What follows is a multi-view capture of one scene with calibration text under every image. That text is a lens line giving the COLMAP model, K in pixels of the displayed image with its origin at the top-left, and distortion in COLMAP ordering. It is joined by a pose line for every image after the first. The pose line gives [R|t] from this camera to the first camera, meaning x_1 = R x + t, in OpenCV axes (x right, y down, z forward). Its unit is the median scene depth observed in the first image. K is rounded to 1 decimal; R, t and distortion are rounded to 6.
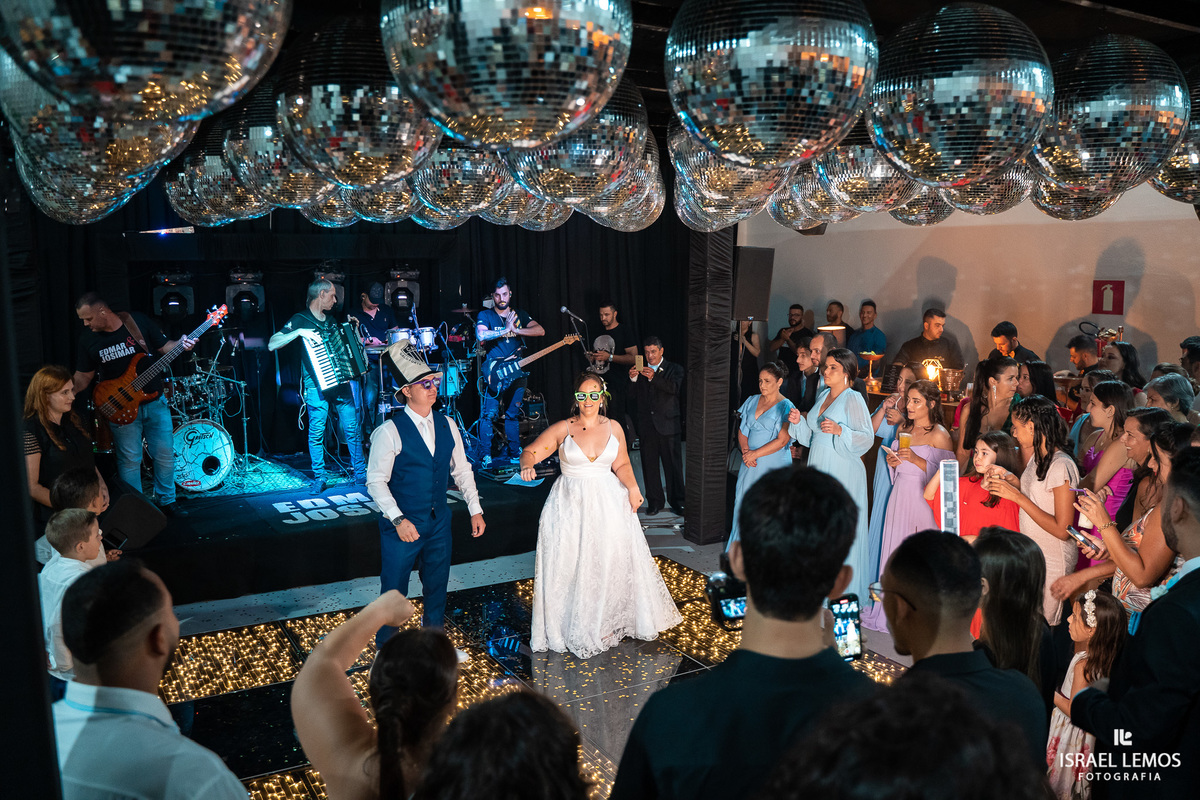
lens RADIAL K [[981.9, 0, 602.7], [0, 981.9, 401.2], [0, 0, 1]] dist [-0.115692, 0.073336]
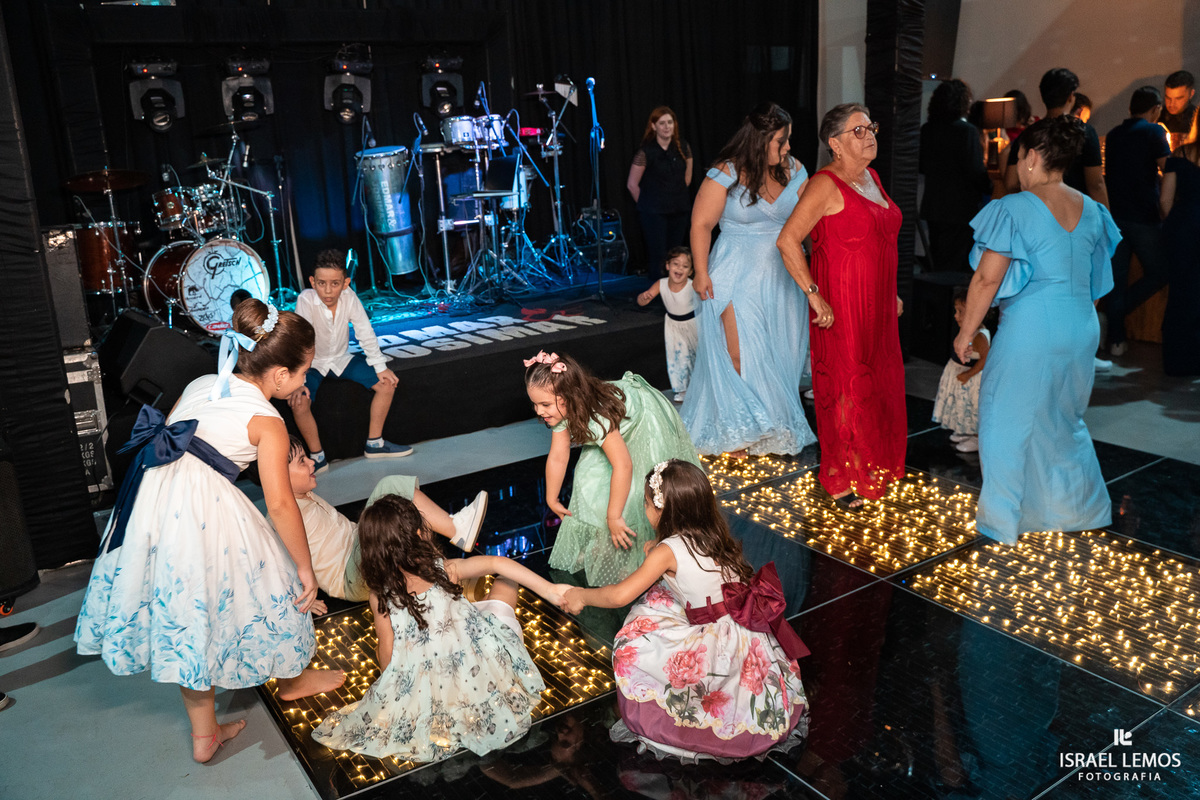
lens RADIAL K [[981.9, 0, 600.2], [0, 981.9, 420.3], [0, 0, 1]] dist [-0.115692, 0.073336]
pose [[0.997001, -0.057730, 0.051535, -0.170688], [0.049579, 0.987831, 0.147419, 0.060832], [-0.059418, -0.144422, 0.987731, 0.224261]]
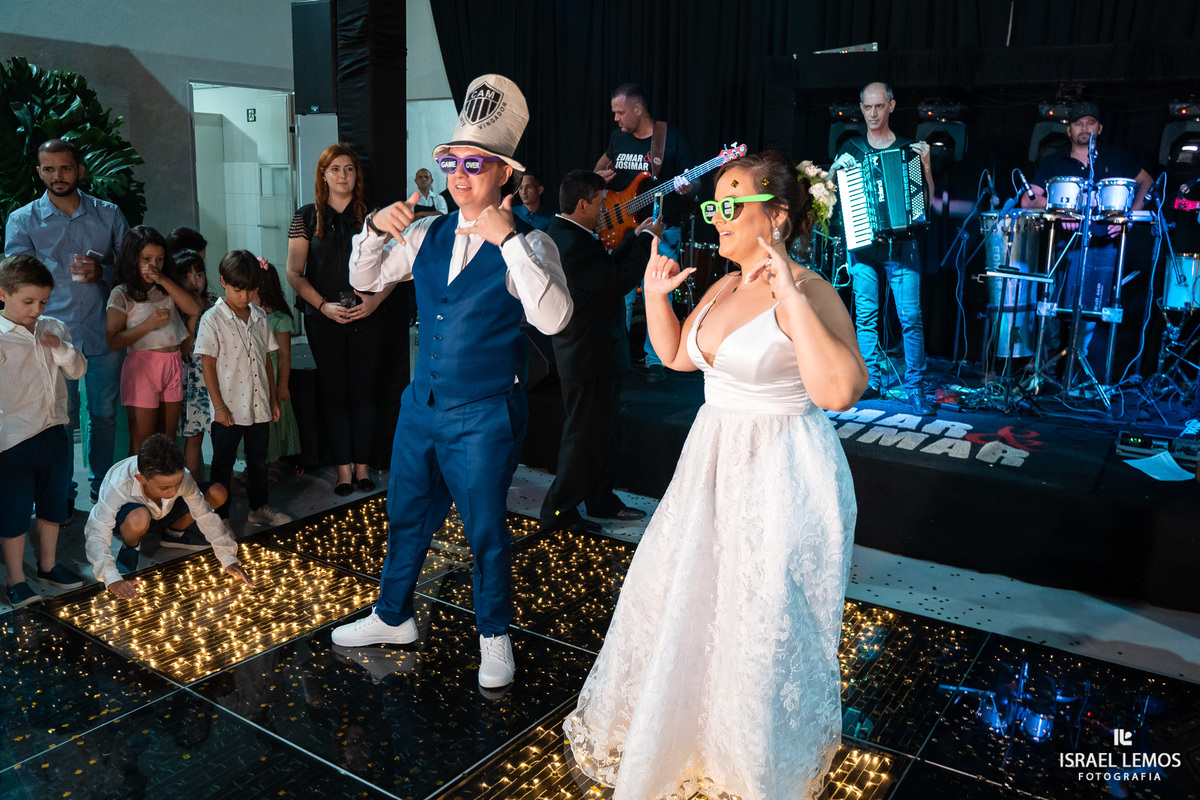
lens RADIAL K [[981.9, 0, 570.7], [0, 981.9, 387.1], [0, 0, 1]] dist [-0.115692, 0.073336]
pose [[0.430710, 0.199145, -0.880245, 0.227277], [-0.150093, 0.977574, 0.147723, 0.013147], [0.889922, 0.068493, 0.450941, 0.516248]]
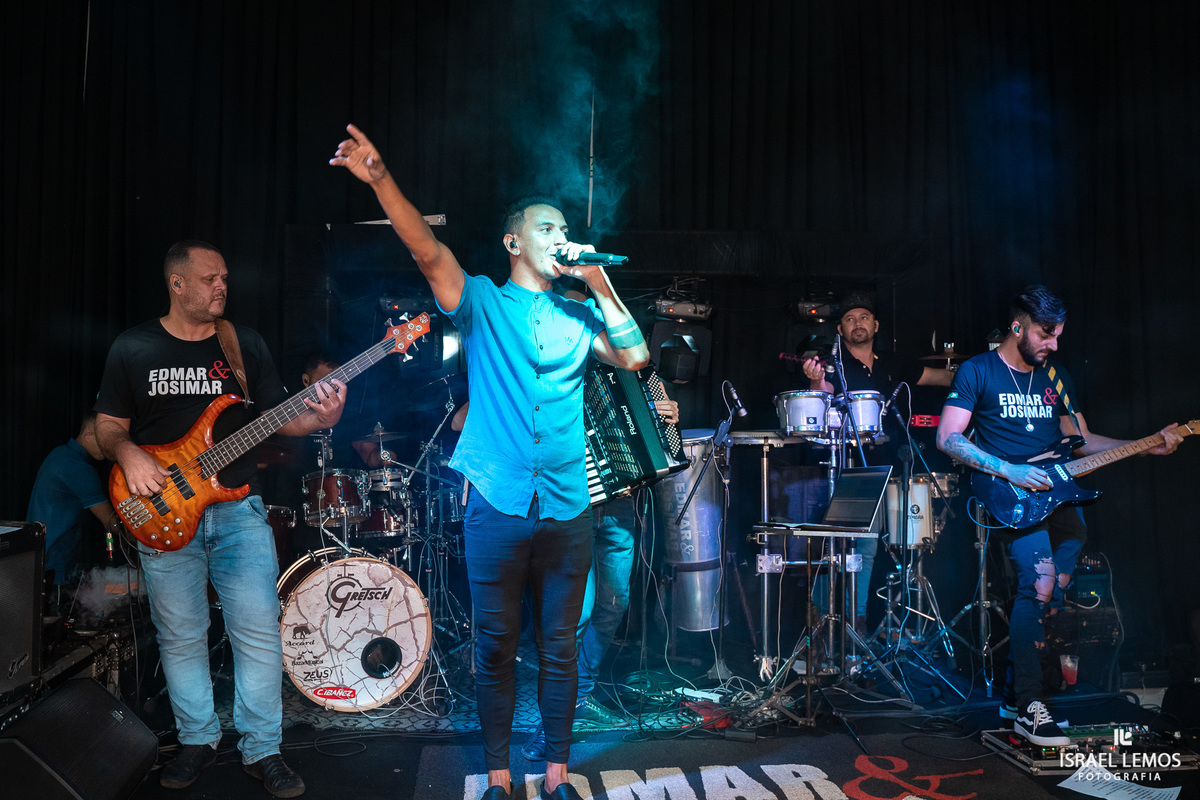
lens RADIAL K [[1059.6, 0, 554.1], [0, 1059.6, 362.0], [0, 0, 1]] dist [-0.119139, 0.091737]
pose [[0.892318, -0.008461, -0.451328, -0.099343], [-0.072858, 0.984016, -0.162493, 0.001576], [0.445489, 0.177878, 0.877439, 0.564474]]
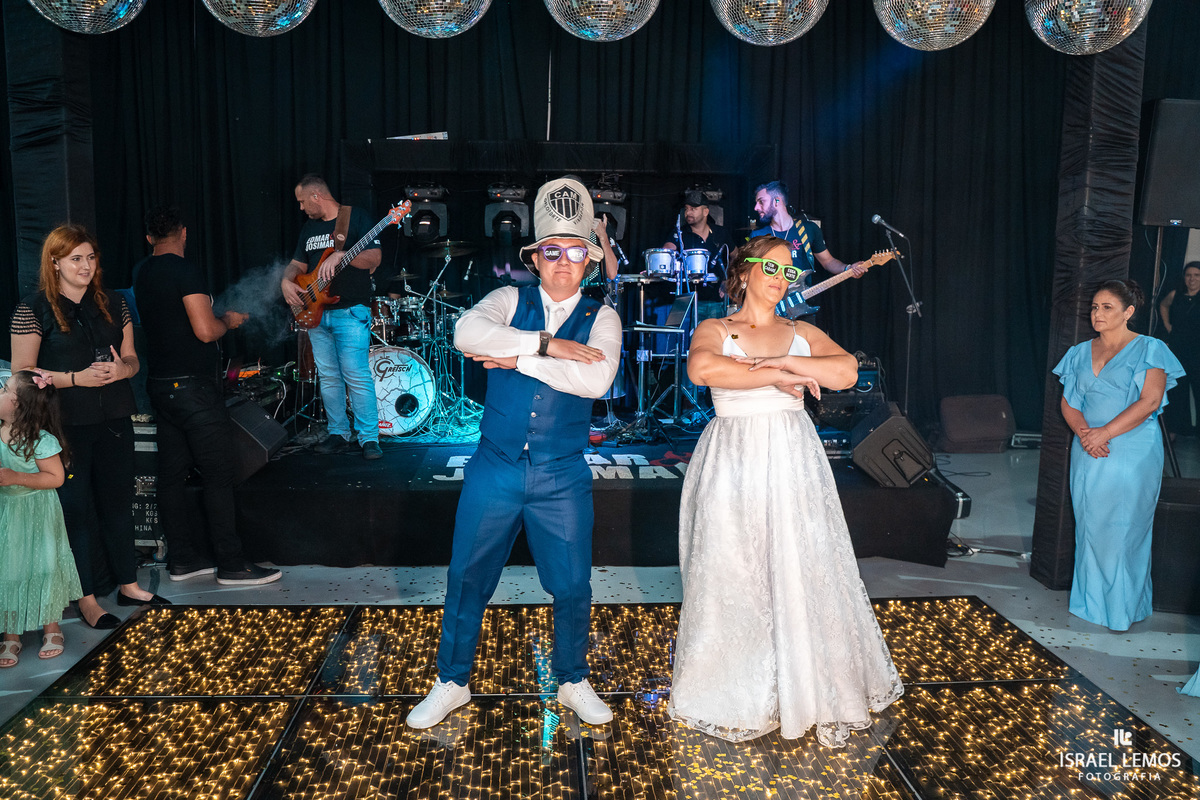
lens RADIAL K [[981.9, 0, 595.3], [0, 981.9, 401.8], [0, 0, 1]] dist [-0.115692, 0.073336]
pose [[0.895416, 0.068773, -0.439886, 0.097518], [-0.072160, 0.997352, 0.009042, 0.044864], [0.439343, 0.023645, 0.898008, 0.331484]]
